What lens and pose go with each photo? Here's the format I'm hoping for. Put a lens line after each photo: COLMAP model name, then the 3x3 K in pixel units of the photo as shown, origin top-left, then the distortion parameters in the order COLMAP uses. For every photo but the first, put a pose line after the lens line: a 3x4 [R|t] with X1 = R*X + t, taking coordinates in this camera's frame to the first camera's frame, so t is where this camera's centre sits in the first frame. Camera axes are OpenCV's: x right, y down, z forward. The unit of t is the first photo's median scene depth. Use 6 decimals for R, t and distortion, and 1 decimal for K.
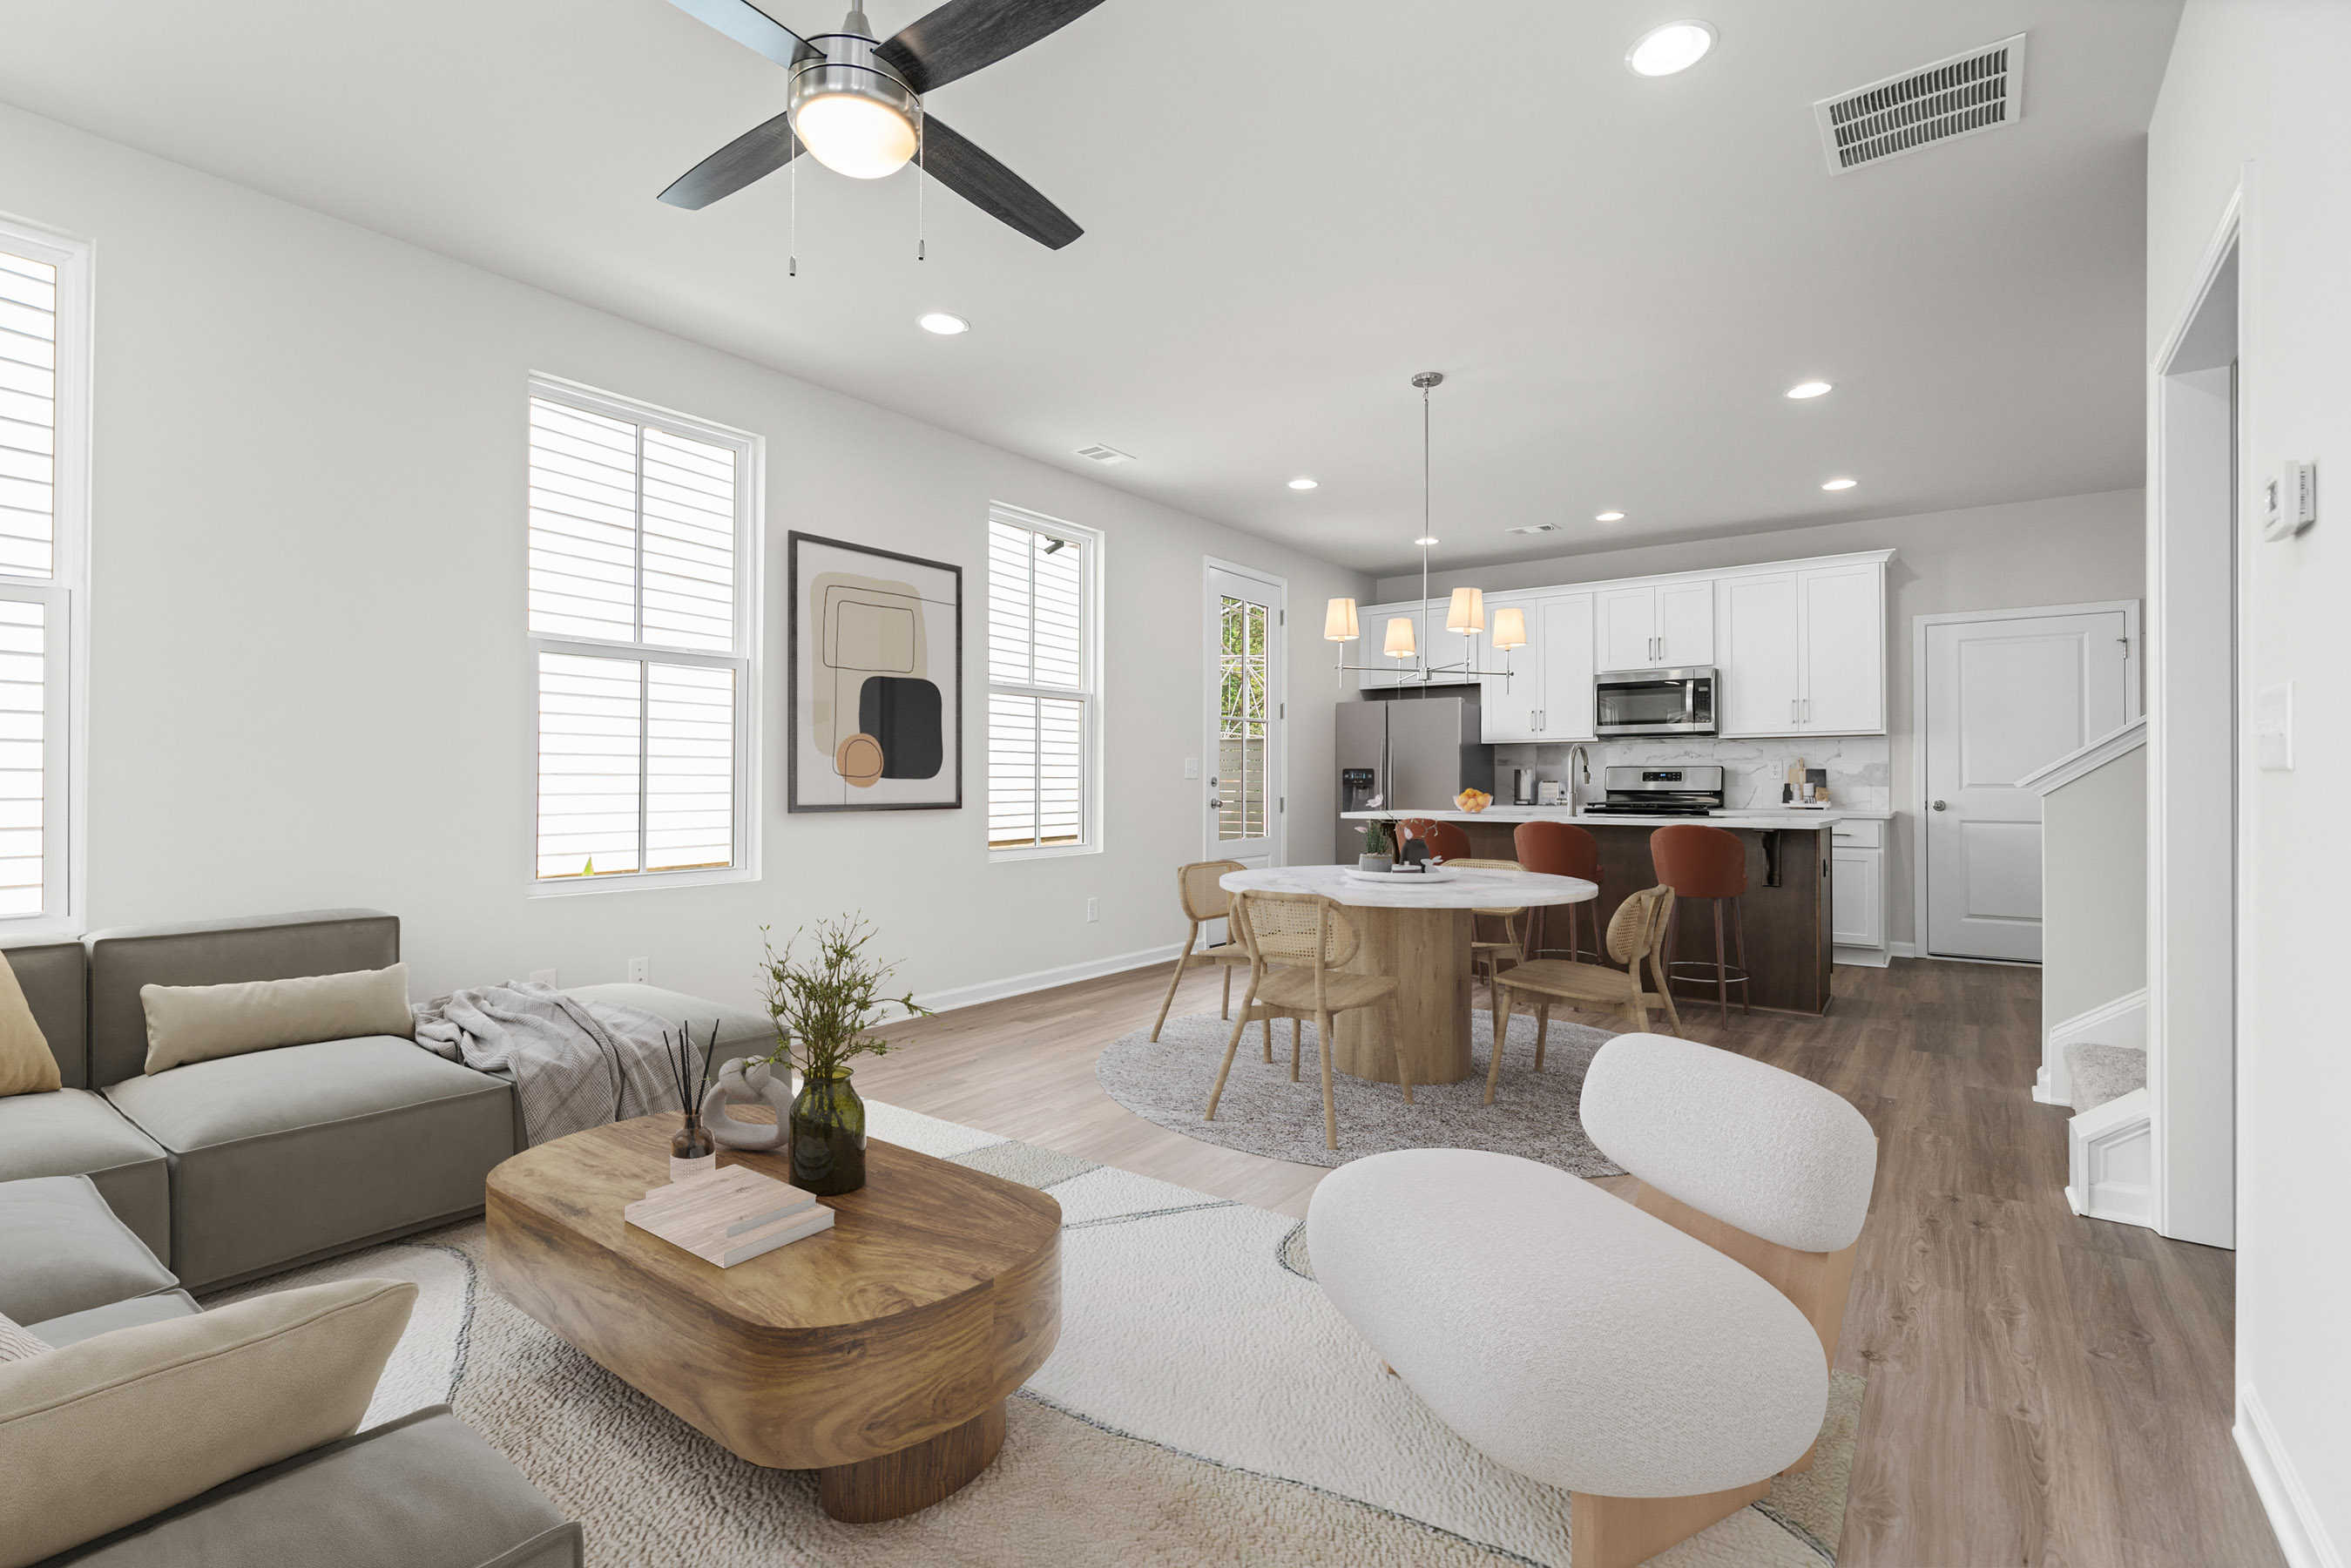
lens RADIAL K [[1068.7, 0, 1167.1], [0, 1068.7, 775.9], [0, 0, 1]] dist [-0.017197, 0.000055]
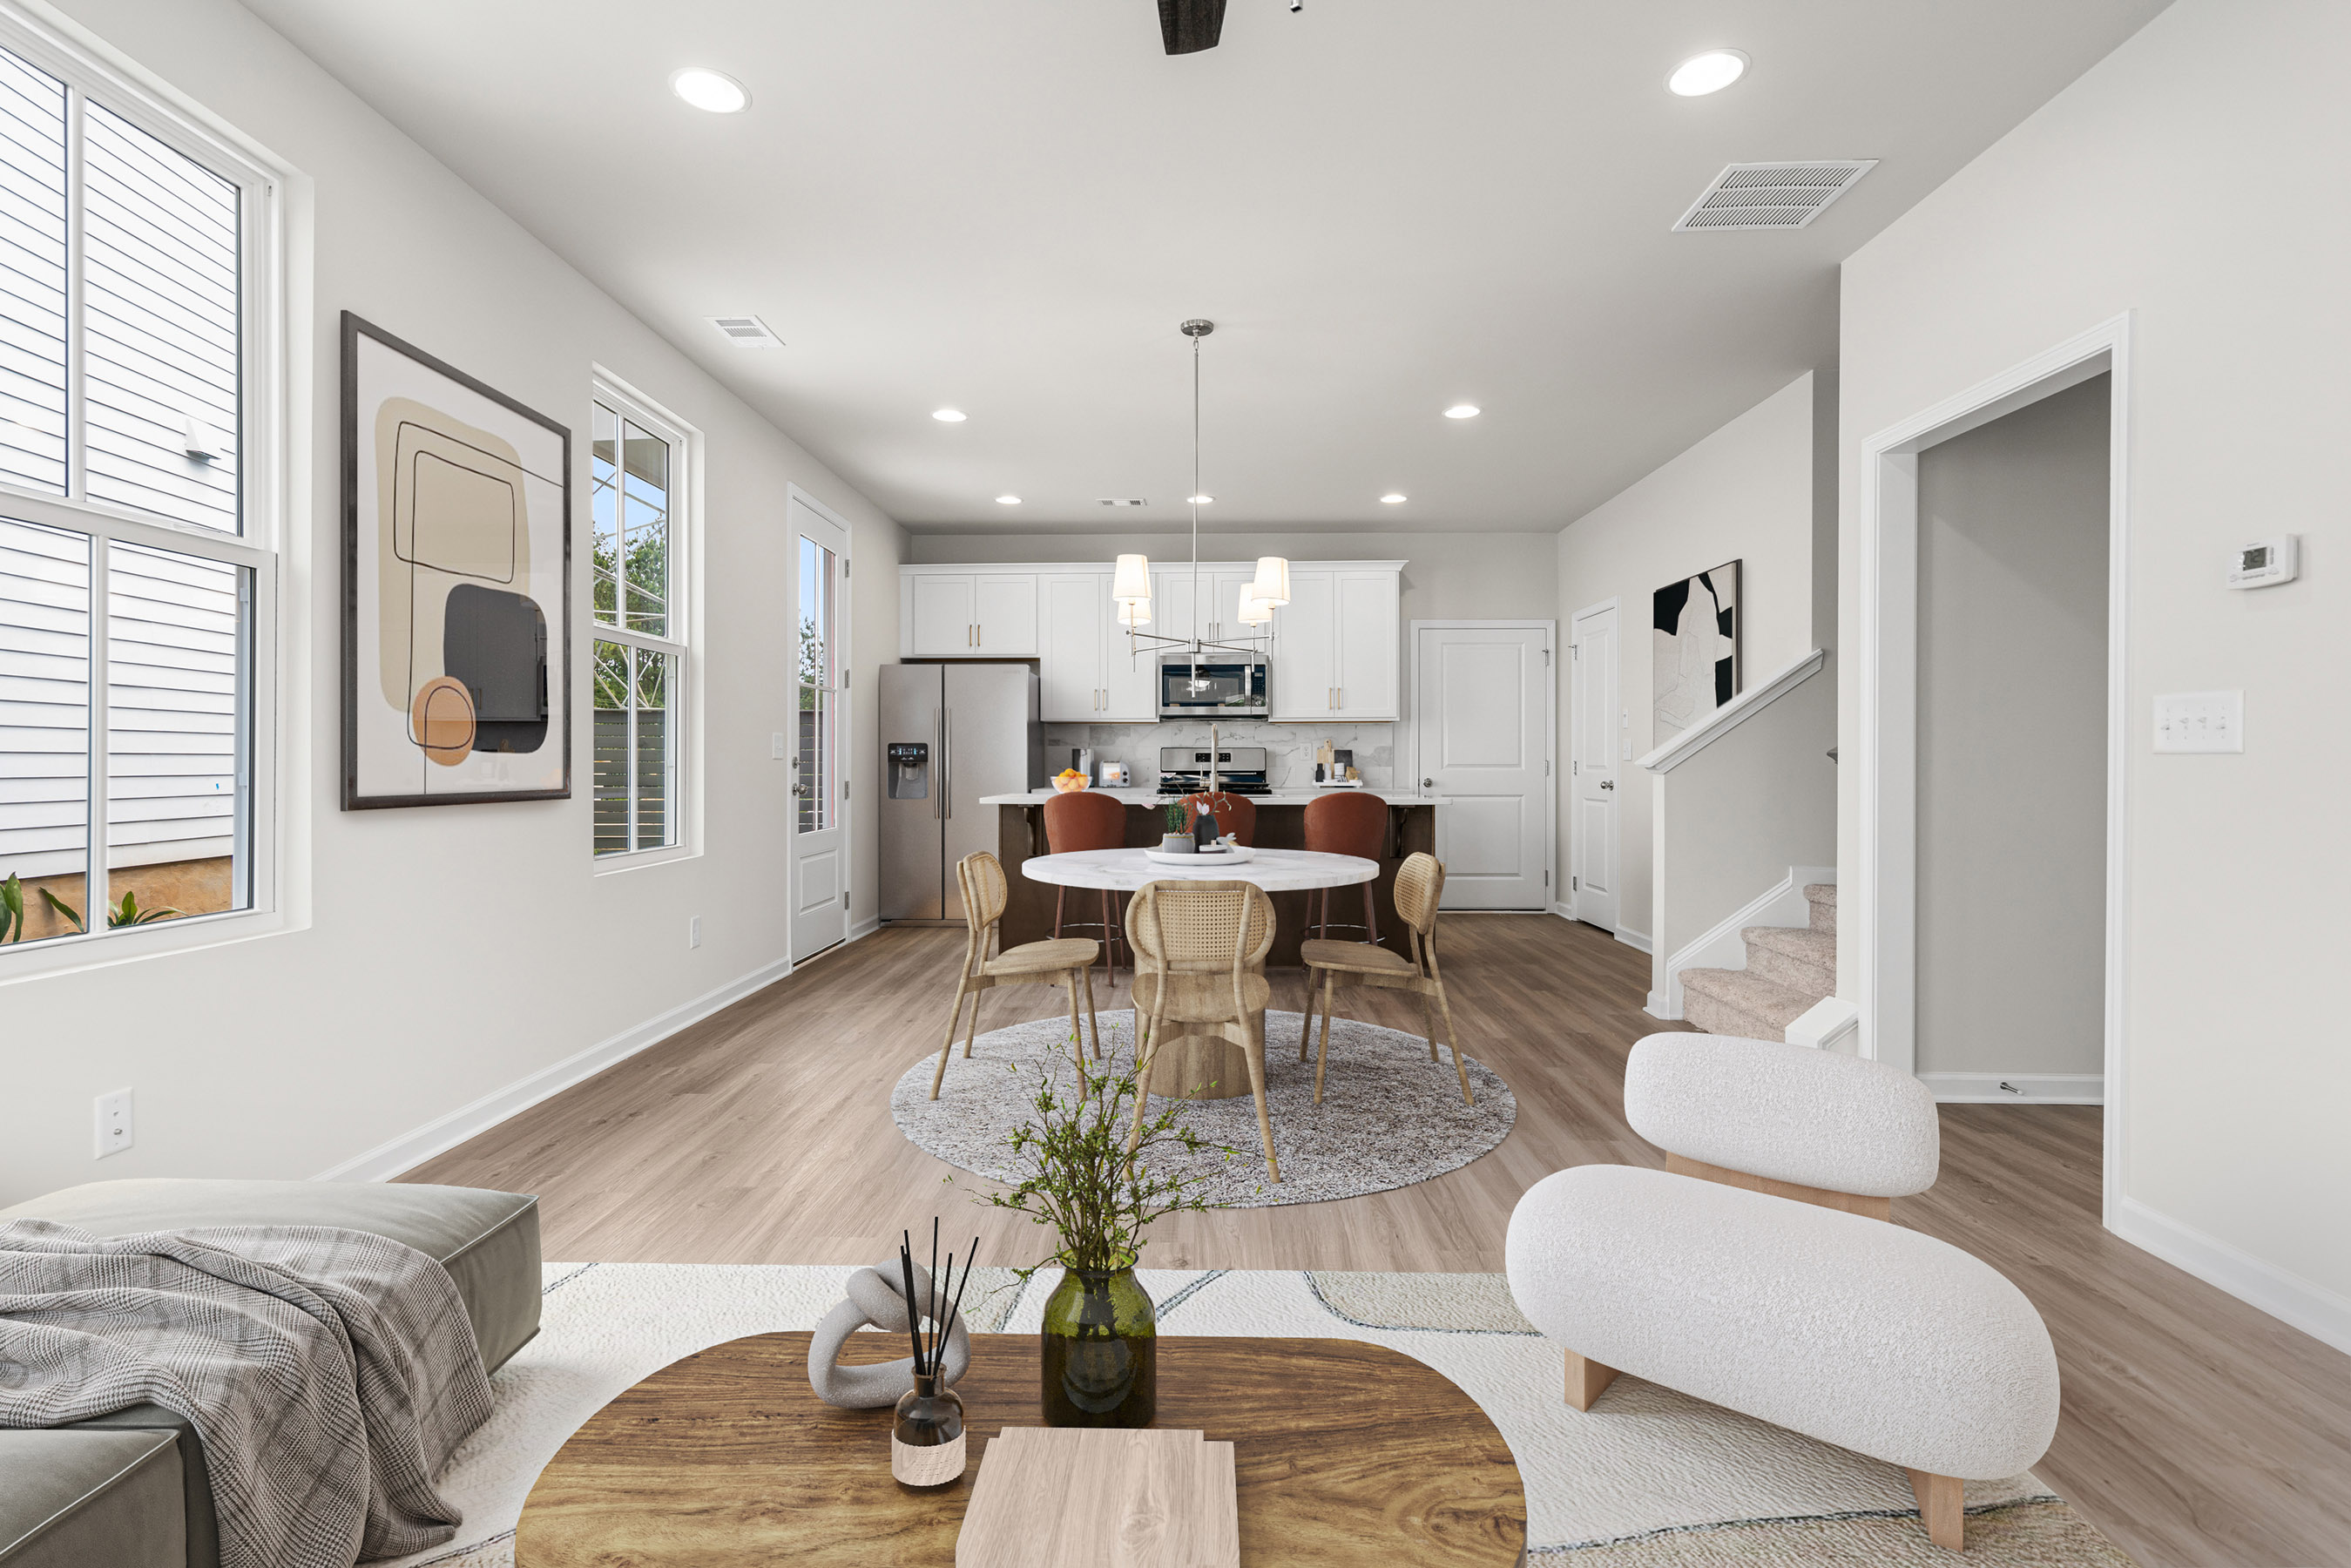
lens RADIAL K [[1112.7, 0, 1178.9], [0, 1112.7, 754.8], [0, 0, 1]] dist [-0.020259, 0.001958]
pose [[0.811856, 0.001776, 0.583855, -0.211249], [-0.001101, 0.999998, -0.001511, -0.000155], [-0.583857, 0.000584, 0.811857, 0.149731]]
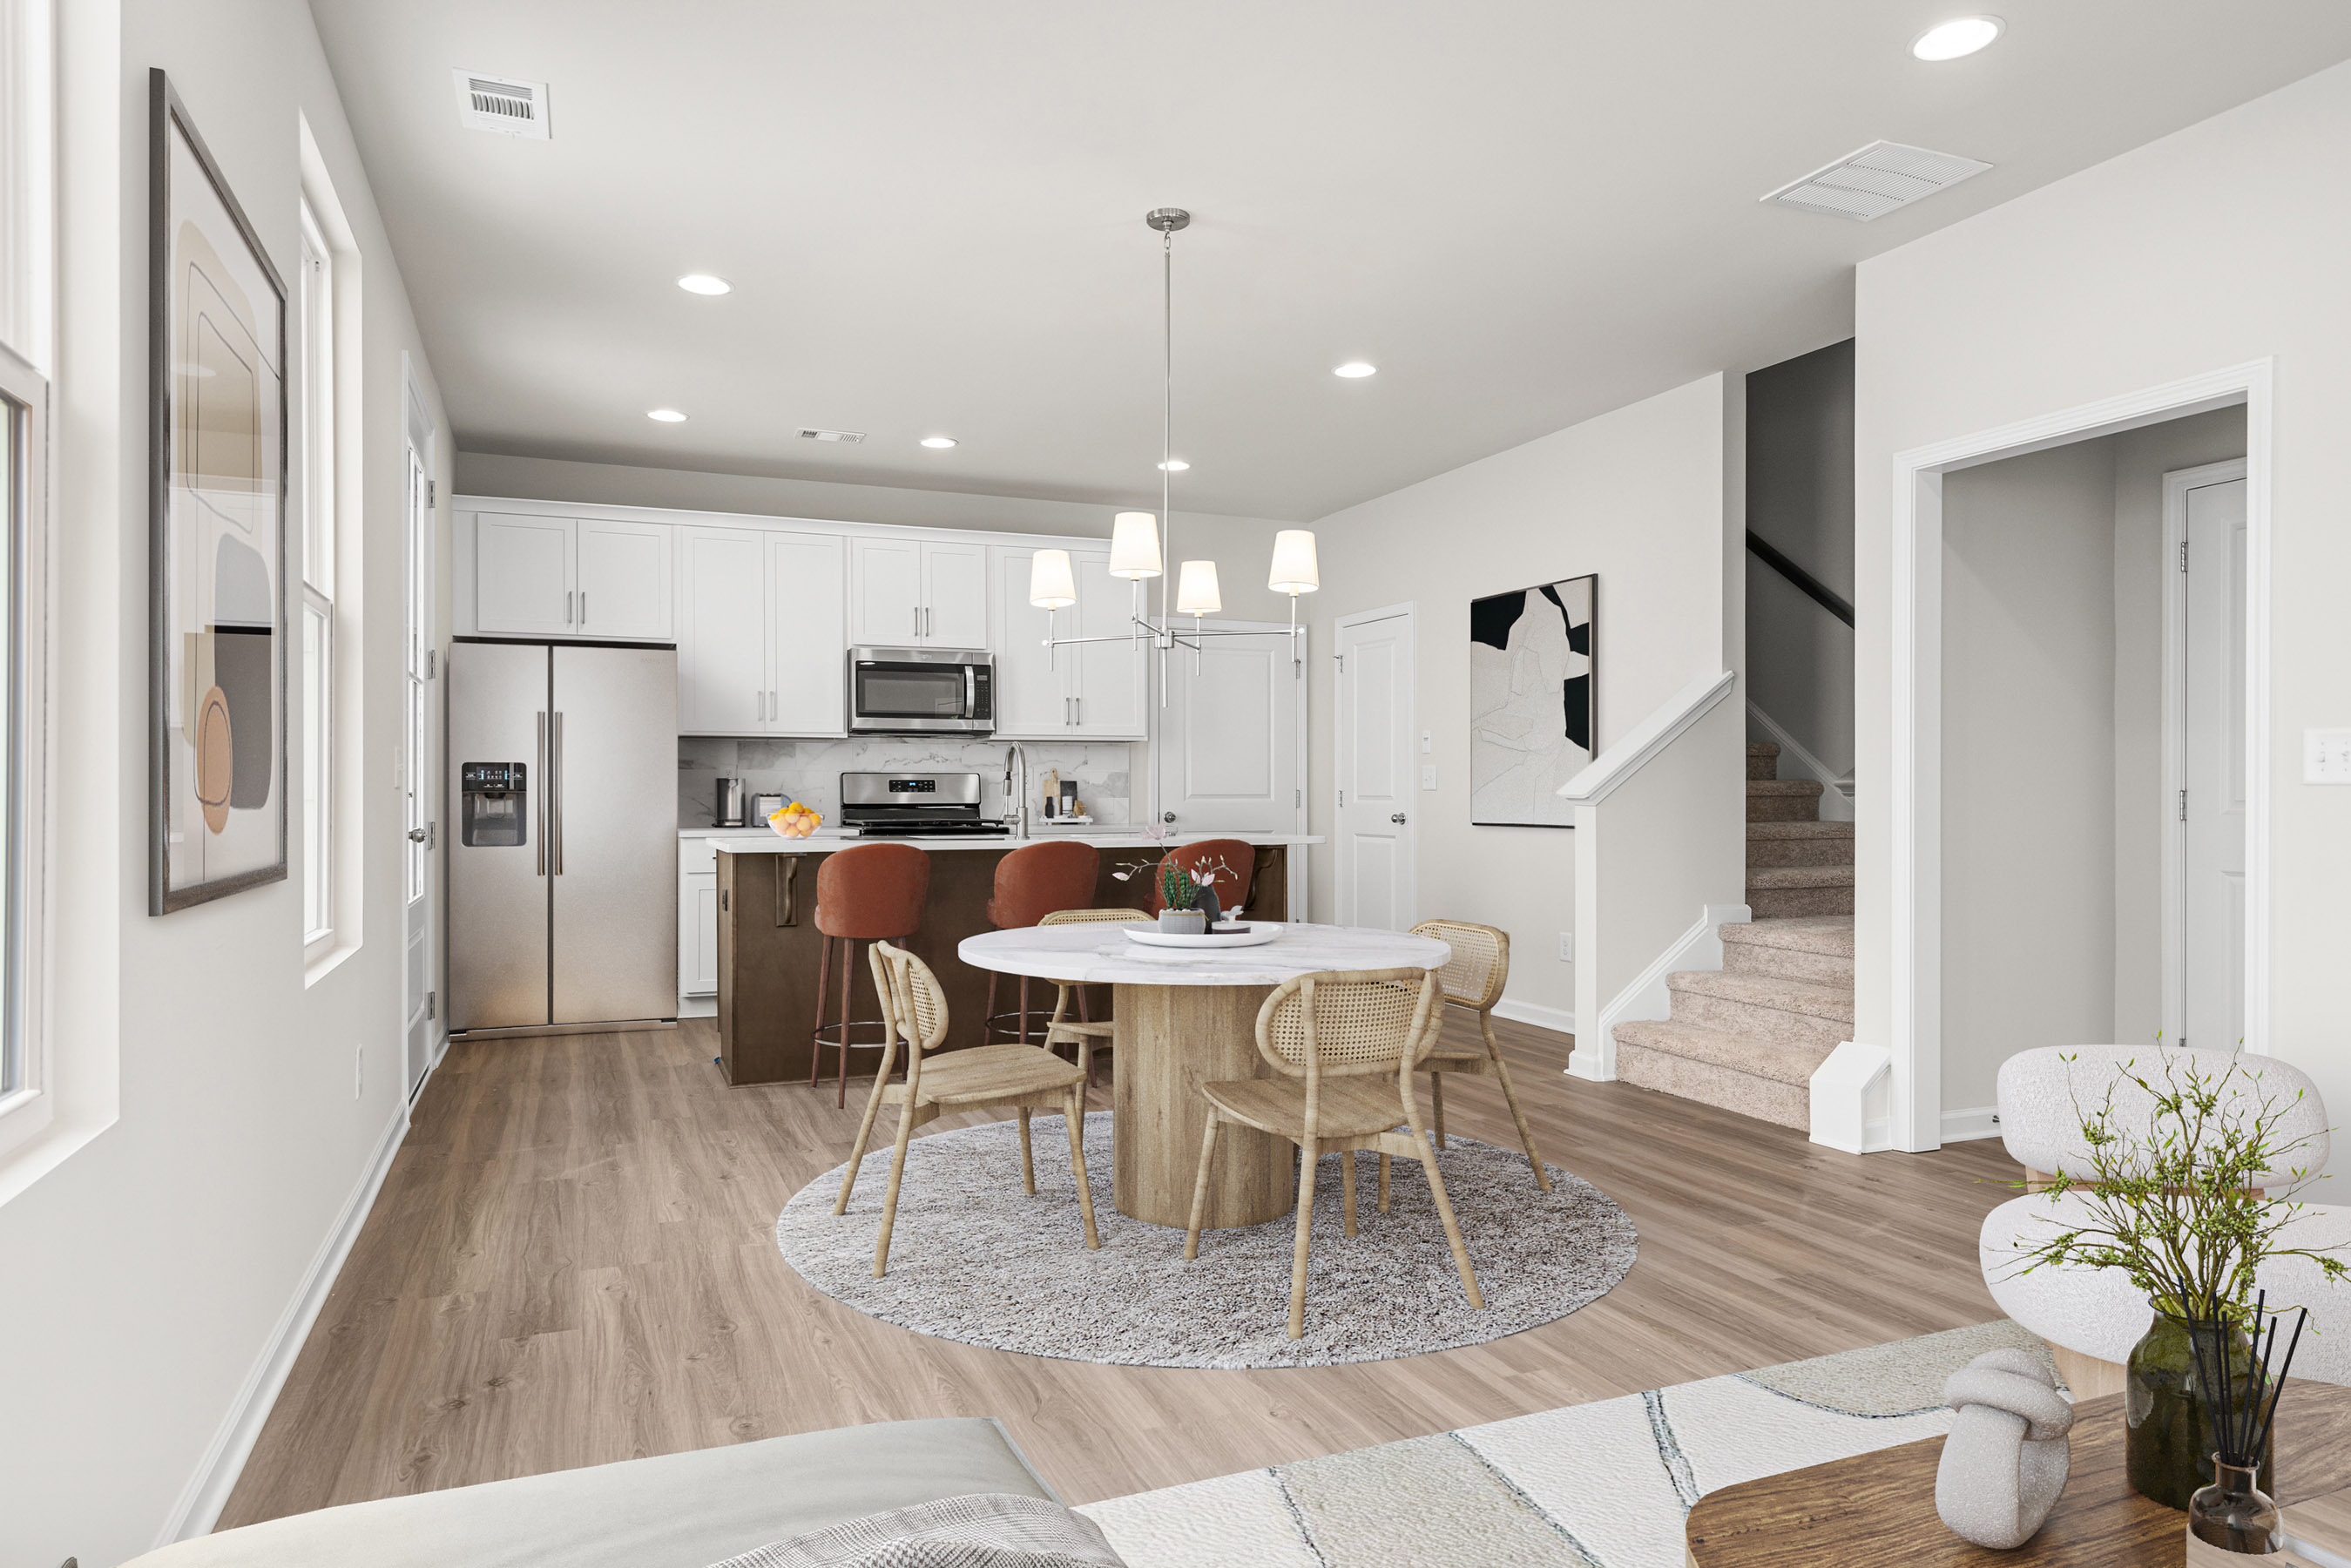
lens RADIAL K [[1414.9, 0, 1171.9], [0, 1414.9, 805.4], [0, 0, 1]] dist [-0.003028, 0.001042]
pose [[0.502526, -0.008312, 0.864522, -0.362782], [-0.004041, 0.999920, 0.011962, 0.001544], [-0.864553, -0.009505, 0.502452, 0.339532]]
